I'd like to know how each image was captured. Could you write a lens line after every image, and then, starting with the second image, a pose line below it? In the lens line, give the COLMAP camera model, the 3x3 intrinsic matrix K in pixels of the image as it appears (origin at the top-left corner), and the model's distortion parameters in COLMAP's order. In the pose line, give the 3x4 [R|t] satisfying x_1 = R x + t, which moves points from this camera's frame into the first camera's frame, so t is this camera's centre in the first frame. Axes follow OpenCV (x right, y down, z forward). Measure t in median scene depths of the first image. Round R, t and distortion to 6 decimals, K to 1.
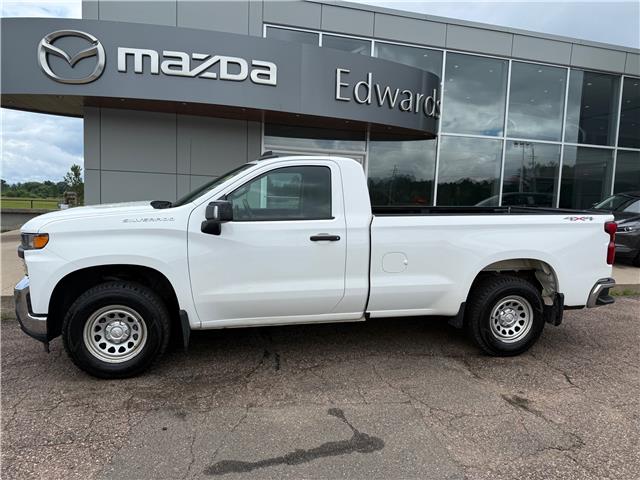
lens RADIAL K [[451.3, 0, 330.1], [0, 451.3, 239.5], [0, 0, 1]] dist [0.030763, -0.038017]
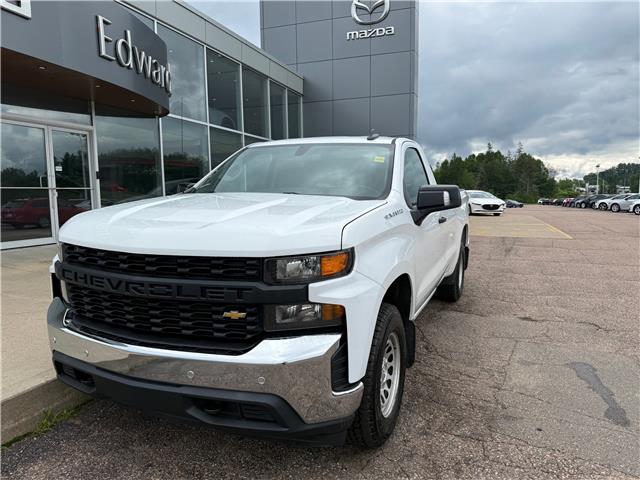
lens RADIAL K [[455.6, 0, 328.5], [0, 455.6, 242.8], [0, 0, 1]] dist [0.055641, -0.079418]
pose [[0.580697, -0.129640, 0.803732, -0.868296], [0.101881, 0.991051, 0.086245, -0.058092], [-0.807720, 0.031803, 0.588708, 0.512104]]
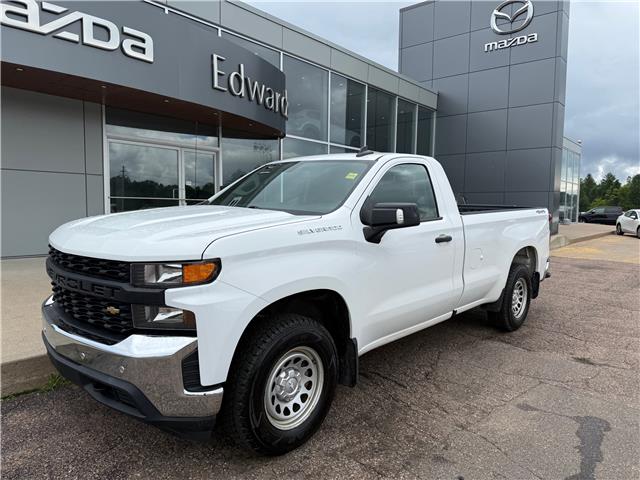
lens RADIAL K [[451.3, 0, 330.1], [0, 451.3, 239.5], [0, 0, 1]] dist [0.030763, -0.038017]
pose [[0.823950, -0.065891, 0.562818, -0.654837], [0.066206, 0.997608, 0.019869, -0.032896], [-0.562781, 0.020891, 0.826342, 0.287606]]
